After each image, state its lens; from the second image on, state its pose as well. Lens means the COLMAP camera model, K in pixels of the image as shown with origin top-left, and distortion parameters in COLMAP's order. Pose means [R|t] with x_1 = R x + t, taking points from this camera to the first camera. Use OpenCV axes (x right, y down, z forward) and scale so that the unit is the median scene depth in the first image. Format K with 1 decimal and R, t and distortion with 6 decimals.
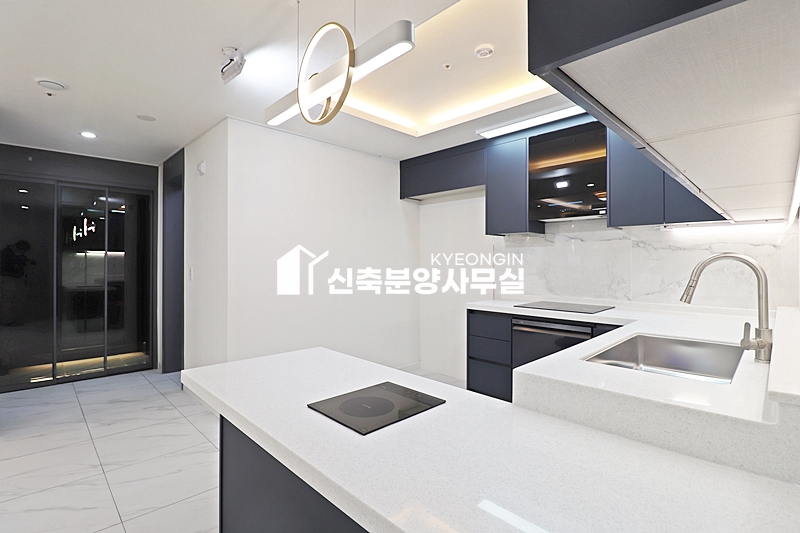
lens RADIAL K [[377.1, 0, 397.3], [0, 377.1, 264.0], [0, 0, 1]] dist [-0.001503, -0.001953]
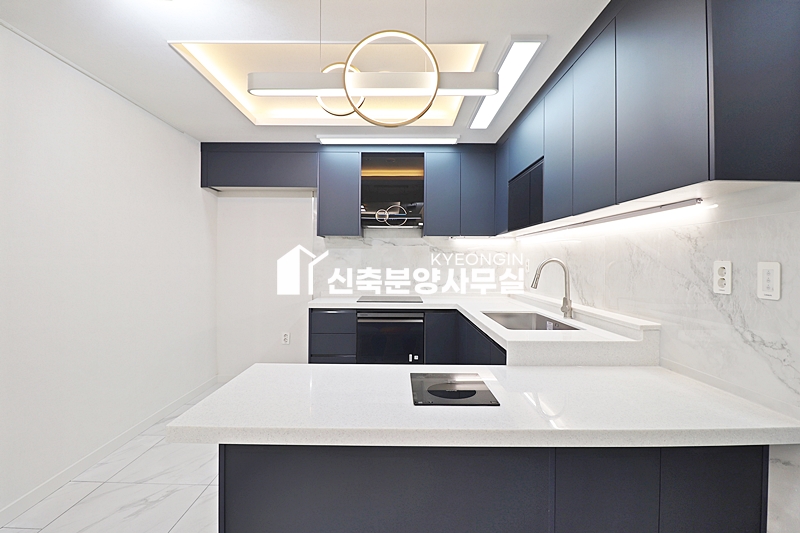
lens RADIAL K [[377.1, 0, 396.0], [0, 377.1, 264.7], [0, 0, 1]] dist [-0.001503, -0.001953]
pose [[0.707120, -0.002625, 0.707089, -0.368601], [-0.001884, 0.999983, 0.005596, -0.003577], [-0.707091, -0.005289, 0.707103, 0.115583]]
